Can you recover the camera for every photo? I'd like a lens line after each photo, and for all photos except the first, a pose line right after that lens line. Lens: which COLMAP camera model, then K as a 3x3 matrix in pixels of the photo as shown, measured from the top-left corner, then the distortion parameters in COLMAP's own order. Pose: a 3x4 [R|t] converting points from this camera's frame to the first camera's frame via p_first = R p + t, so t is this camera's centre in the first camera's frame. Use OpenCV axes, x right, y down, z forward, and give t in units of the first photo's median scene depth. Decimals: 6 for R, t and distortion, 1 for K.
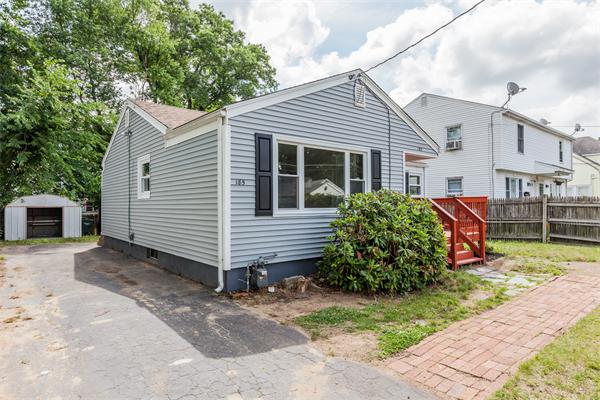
lens RADIAL K [[368.6, 0, 300.2], [0, 368.6, 200.5], [0, 0, 1]] dist [0.014729, 0.000315]
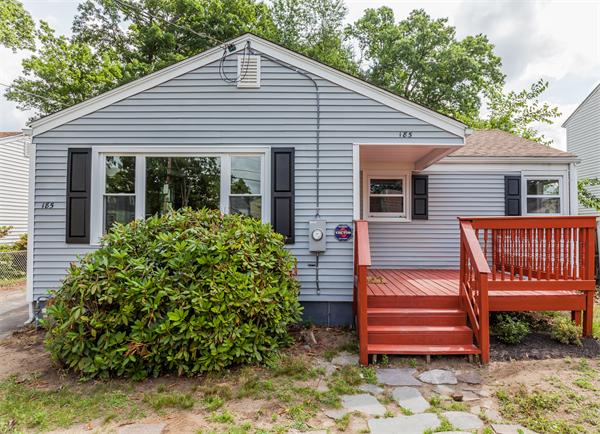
lens RADIAL K [[369.6, 0, 301.4], [0, 369.6, 220.0], [0, 0, 1]] dist [0.021232, 0.000228]
pose [[0.754230, -0.008291, -0.656558, 0.790280], [0.003205, 0.999955, -0.008945, -0.003395], [0.656602, 0.004642, 0.754223, 0.634444]]
